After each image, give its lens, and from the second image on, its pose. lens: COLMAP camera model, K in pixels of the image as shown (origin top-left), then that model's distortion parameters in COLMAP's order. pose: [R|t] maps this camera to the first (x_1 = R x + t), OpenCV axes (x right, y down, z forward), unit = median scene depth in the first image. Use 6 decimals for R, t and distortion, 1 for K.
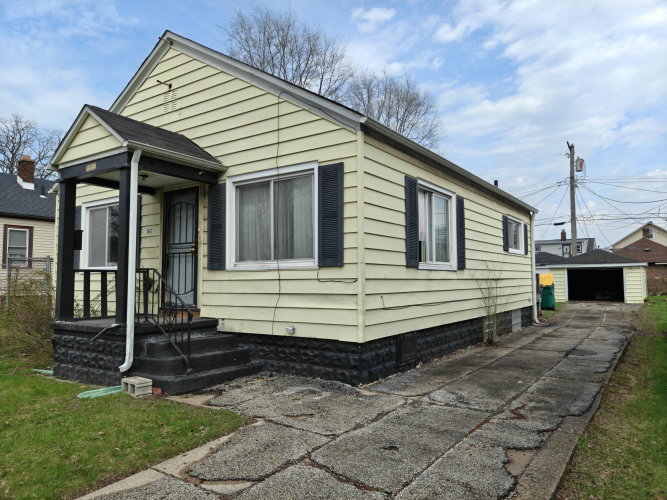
lens RADIAL K [[464.8, 0, 331.7], [0, 464.8, 249.7], [0, 0, 1]] dist [0.013749, -0.003007]
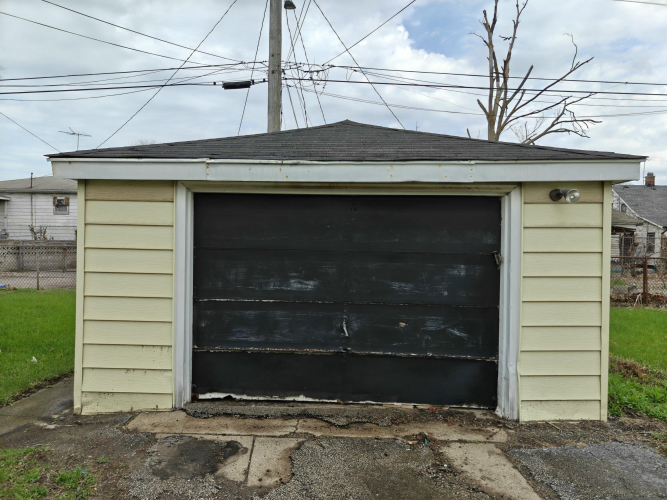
lens RADIAL K [[464.8, 0, 333.0], [0, 464.8, 249.5], [0, 0, 1]] dist [0.013749, -0.003007]
pose [[0.841359, 0.016495, 0.540224, 0.375428], [-0.058223, 0.996484, 0.060253, 0.039493], [-0.537331, -0.082148, 0.839361, 0.687745]]
